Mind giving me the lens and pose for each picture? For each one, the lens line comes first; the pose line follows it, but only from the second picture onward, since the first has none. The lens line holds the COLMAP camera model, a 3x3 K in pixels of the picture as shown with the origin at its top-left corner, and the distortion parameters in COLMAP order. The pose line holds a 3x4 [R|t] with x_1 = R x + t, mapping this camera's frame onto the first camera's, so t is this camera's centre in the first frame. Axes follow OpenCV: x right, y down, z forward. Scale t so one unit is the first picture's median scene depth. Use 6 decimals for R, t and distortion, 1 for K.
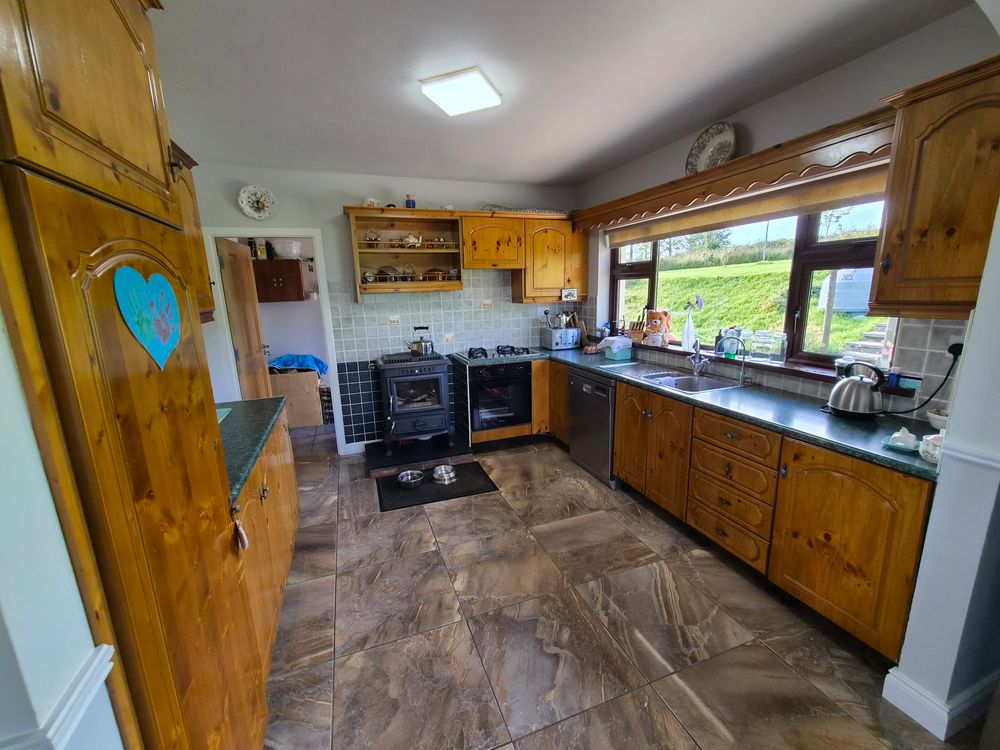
lens RADIAL K [[410.6, 0, 497.4], [0, 410.6, 375.6], [0, 0, 1]] dist [-0.001942, -0.000083]
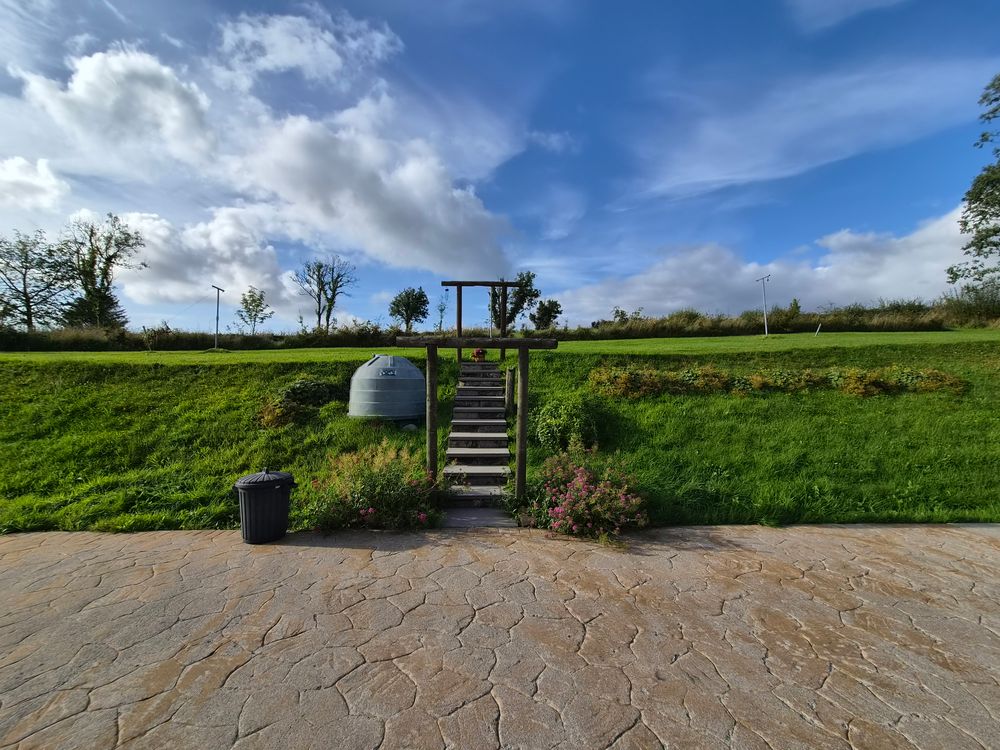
lens RADIAL K [[410.6, 0, 497.4], [0, 410.6, 375.6], [0, 0, 1]] dist [-0.001942, -0.000083]
pose [[0.321374, 0.044426, 0.945910, 0.180629], [0.181255, 0.977544, -0.107493, -0.091849], [-0.929444, 0.205996, 0.306105, 0.455492]]
